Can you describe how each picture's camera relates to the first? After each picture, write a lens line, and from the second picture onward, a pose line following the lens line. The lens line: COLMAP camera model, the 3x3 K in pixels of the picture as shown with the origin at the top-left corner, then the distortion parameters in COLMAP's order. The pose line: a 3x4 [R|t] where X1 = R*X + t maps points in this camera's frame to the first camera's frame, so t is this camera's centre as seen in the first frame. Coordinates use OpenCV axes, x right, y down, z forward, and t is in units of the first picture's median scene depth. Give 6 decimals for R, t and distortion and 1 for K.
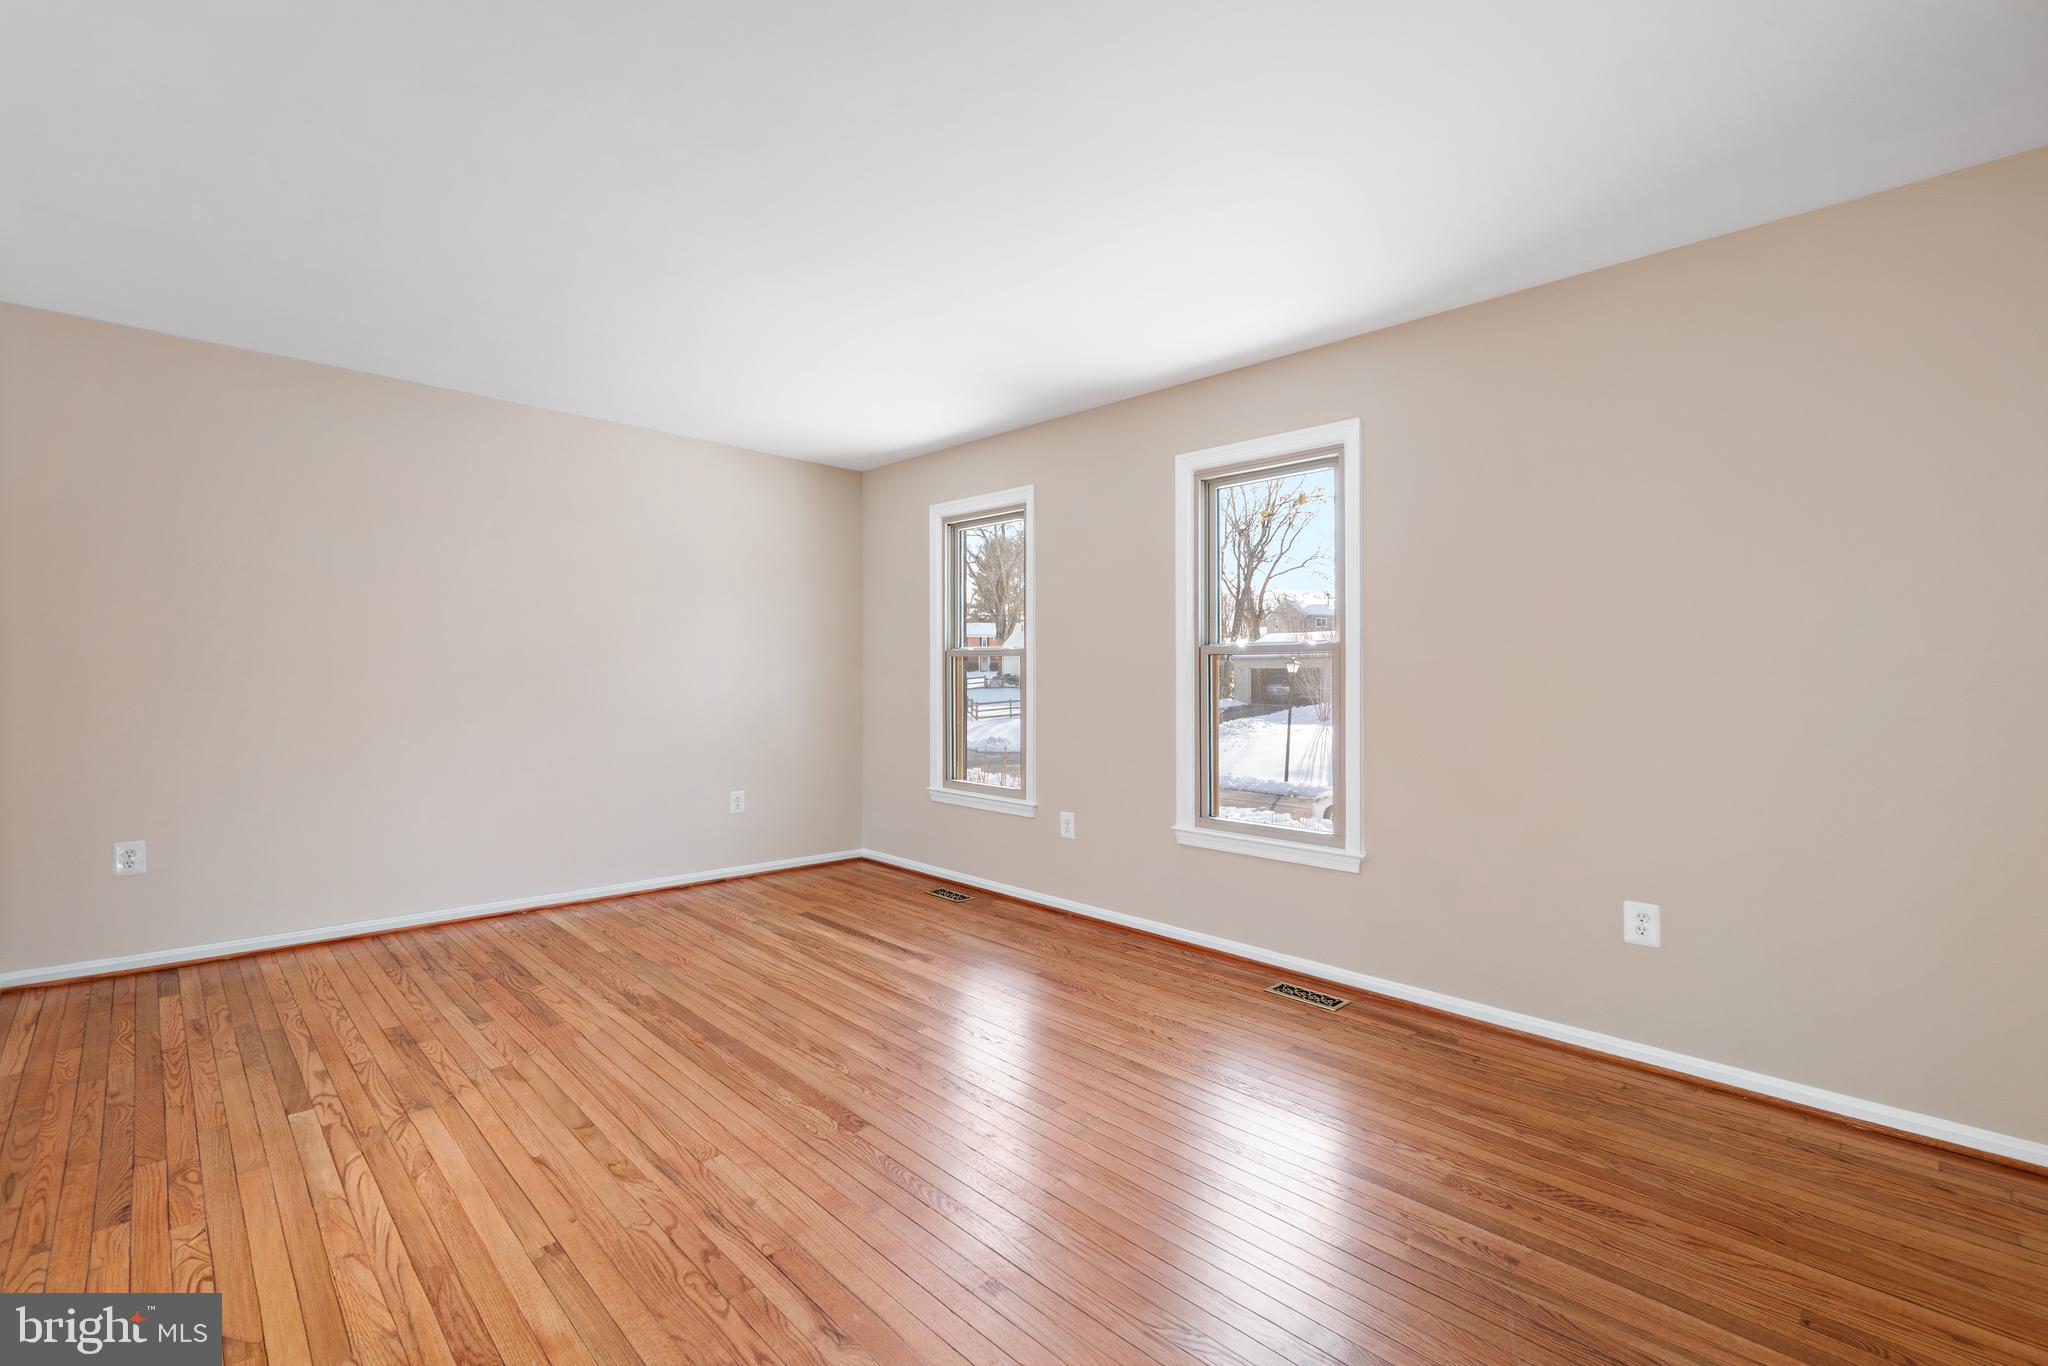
lens RADIAL K [[890.1, 0, 1014.3], [0, 890.1, 681.1], [0, 0, 1]] dist [-0.003843, 0.000120]
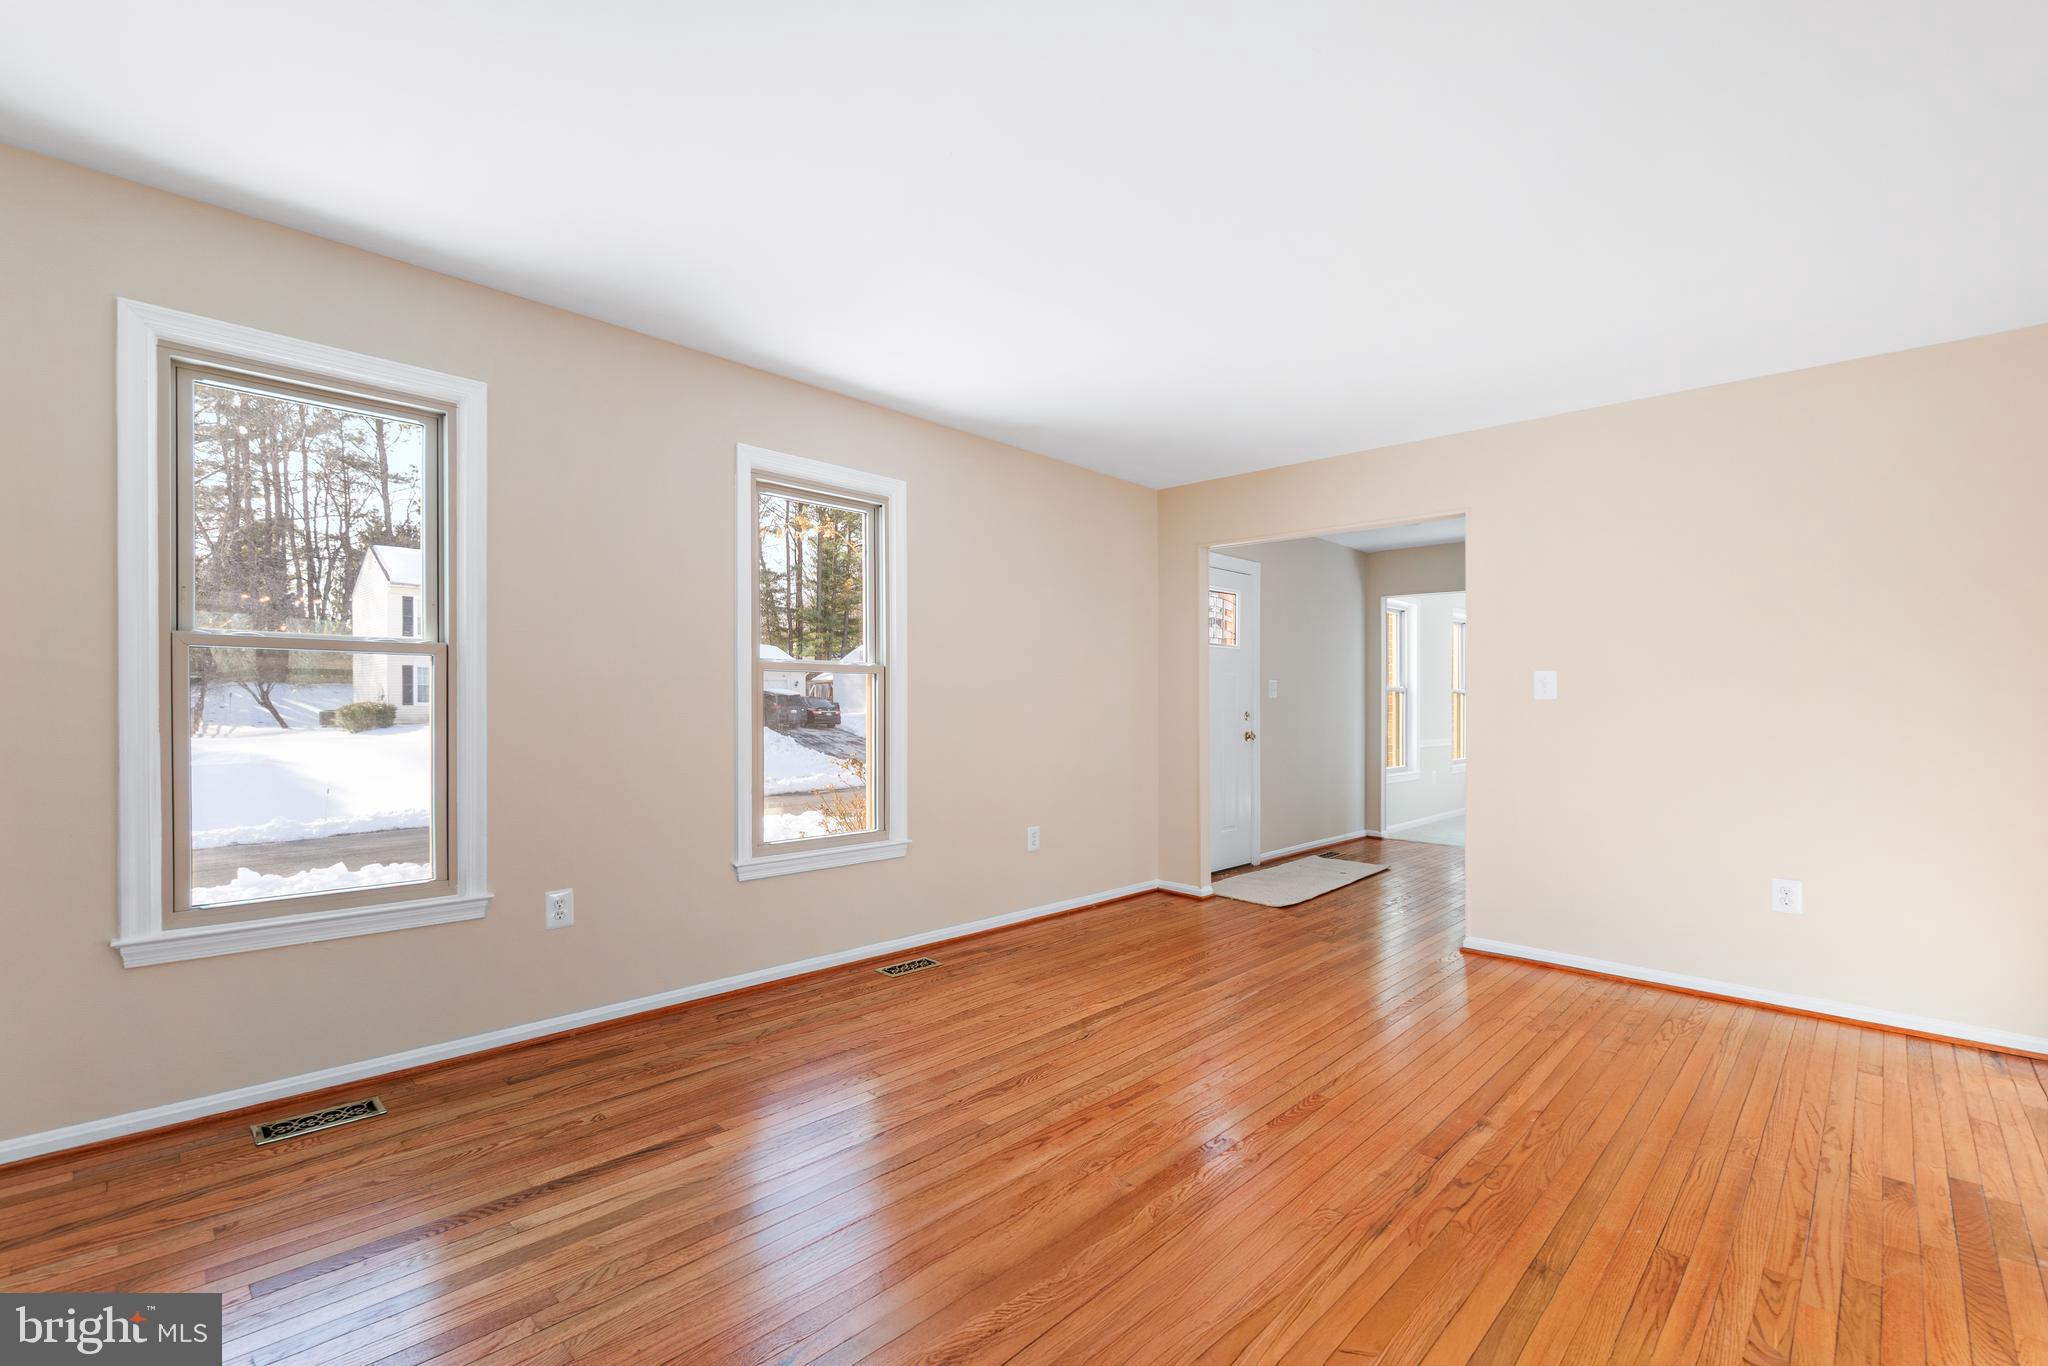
lens RADIAL K [[890.1, 0, 1008.6], [0, 890.1, 690.9], [0, 0, 1]] dist [-0.003843, 0.000120]
pose [[-0.020073, -0.000994, 0.999798, -0.845402], [-0.009581, 0.999954, 0.000801, -0.009438], [-0.999753, -0.009563, -0.020081, 0.906598]]
